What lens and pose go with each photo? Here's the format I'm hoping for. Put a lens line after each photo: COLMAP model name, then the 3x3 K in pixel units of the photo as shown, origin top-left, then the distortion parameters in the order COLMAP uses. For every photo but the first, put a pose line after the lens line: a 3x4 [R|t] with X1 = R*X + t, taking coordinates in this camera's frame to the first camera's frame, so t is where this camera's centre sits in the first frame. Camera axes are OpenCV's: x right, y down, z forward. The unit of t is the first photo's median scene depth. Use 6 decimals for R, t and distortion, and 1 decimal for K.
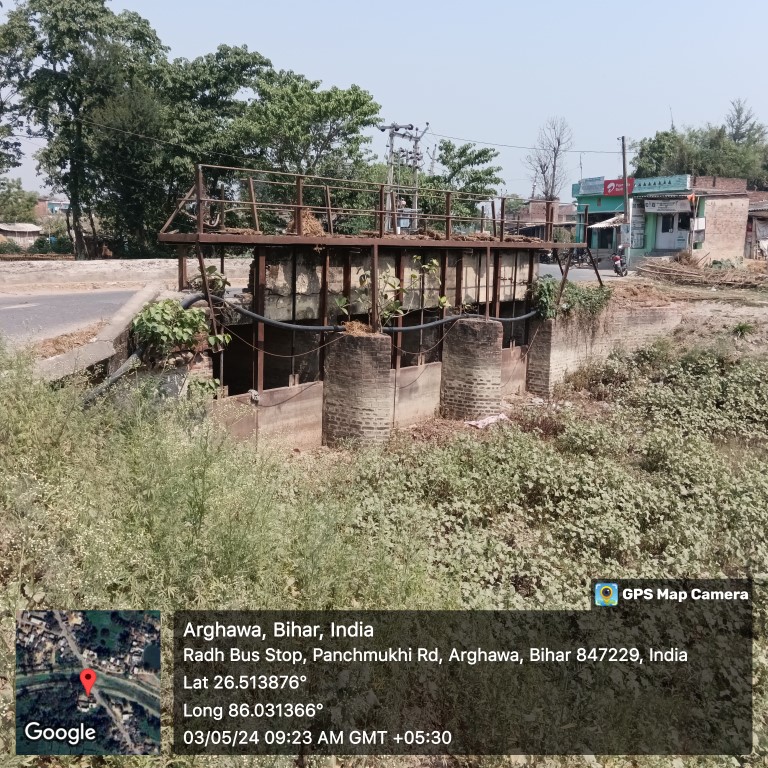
lens RADIAL K [[839.3, 0, 383.6], [0, 839.3, 363.5], [0, 0, 1]] dist [0.087186, -0.023170]
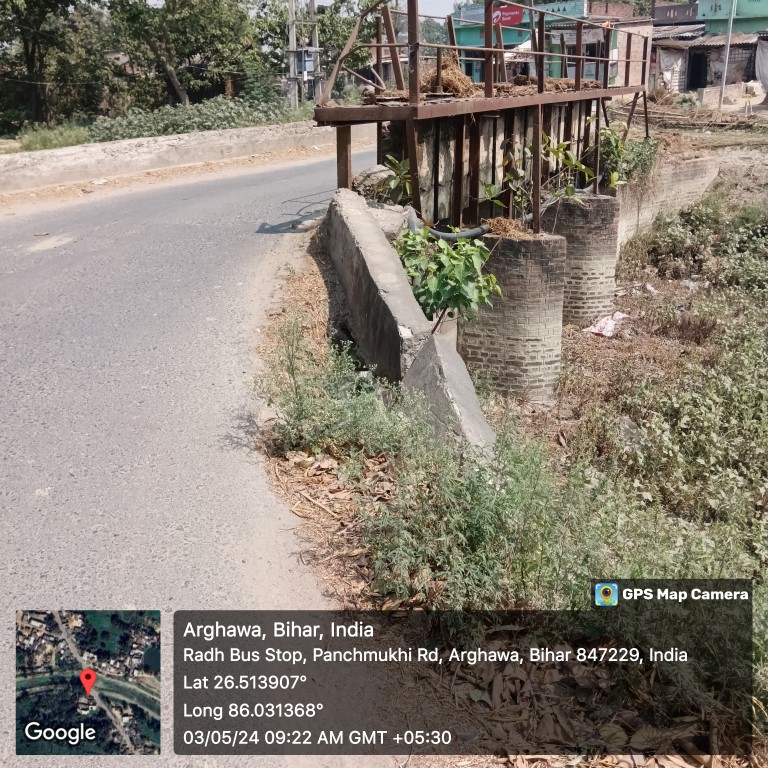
lens RADIAL K [[834.9, 0, 384.0], [0, 834.9, 384.0], [0, 0, 1]] dist [0.086760, -0.179724]
pose [[0.968563, -0.121570, 0.217042, -0.257420], [0.075988, 0.975341, 0.207209, -0.057476], [-0.236880, -0.184203, 0.953917, 0.271156]]
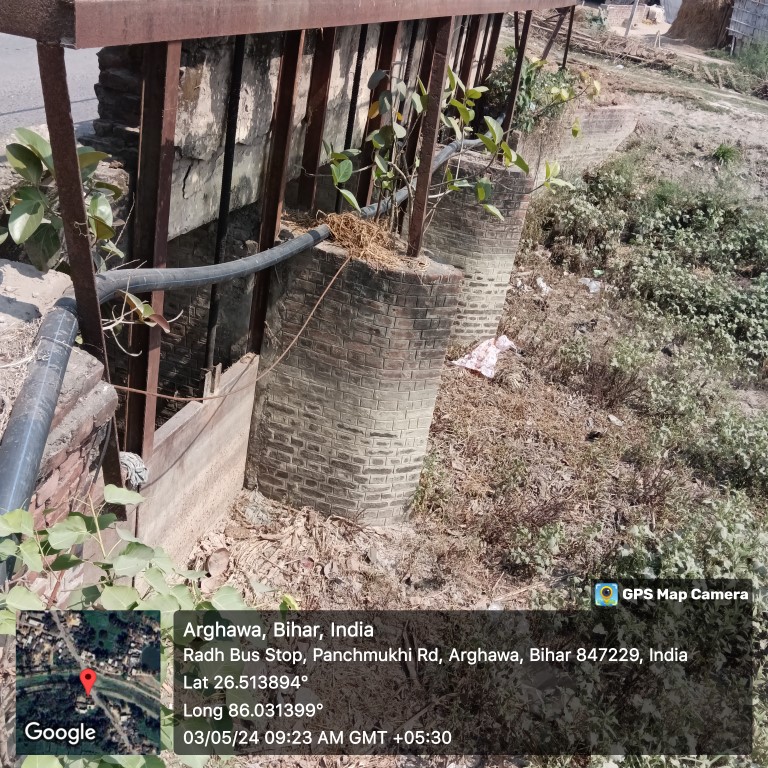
lens RADIAL K [[830.8, 0, 384.0], [0, 830.8, 384.0], [0, 0, 1]] dist [0.099567, -0.204984]
pose [[0.918980, -0.055296, 0.390408, -0.150991], [-0.090932, 0.933710, 0.346291, -0.095707], [-0.383677, -0.353735, 0.853032, 0.541098]]
